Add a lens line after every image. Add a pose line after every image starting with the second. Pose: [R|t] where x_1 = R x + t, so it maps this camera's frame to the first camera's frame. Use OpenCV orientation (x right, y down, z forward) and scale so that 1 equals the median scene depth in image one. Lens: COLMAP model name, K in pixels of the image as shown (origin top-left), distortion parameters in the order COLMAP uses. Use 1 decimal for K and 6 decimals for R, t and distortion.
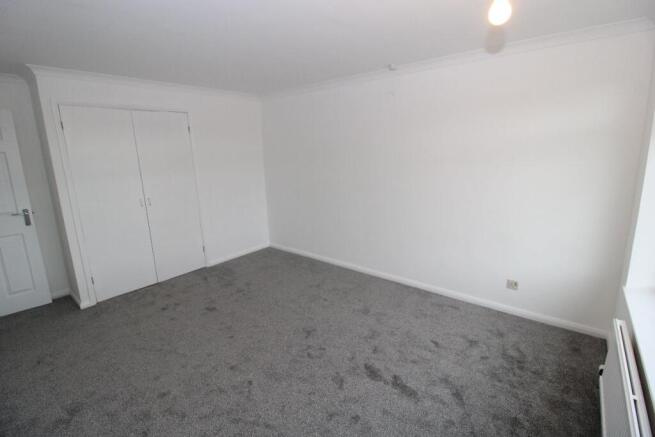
lens RADIAL K [[305.0, 0, 327.2], [0, 305.0, 219.4], [0, 0, 1]] dist [-0.019015, -0.005485]
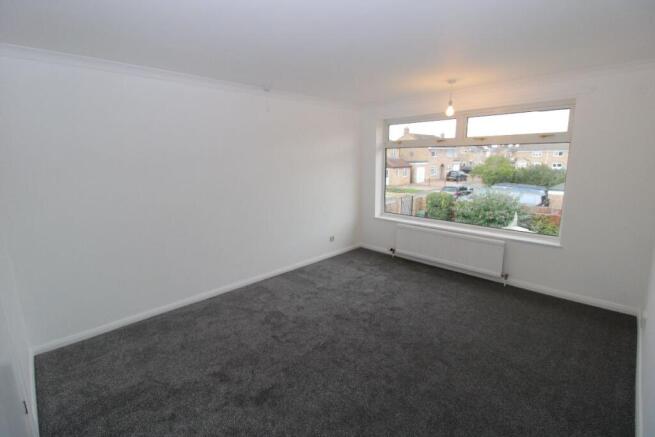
lens RADIAL K [[305.0, 0, 326.7], [0, 305.0, 217.3], [0, 0, 1]] dist [-0.019015, -0.005485]
pose [[0.103787, -0.186242, 0.977007, -1.109632], [0.225602, 0.961116, 0.159248, -0.197271], [-0.968675, 0.203887, 0.141768, 0.770910]]
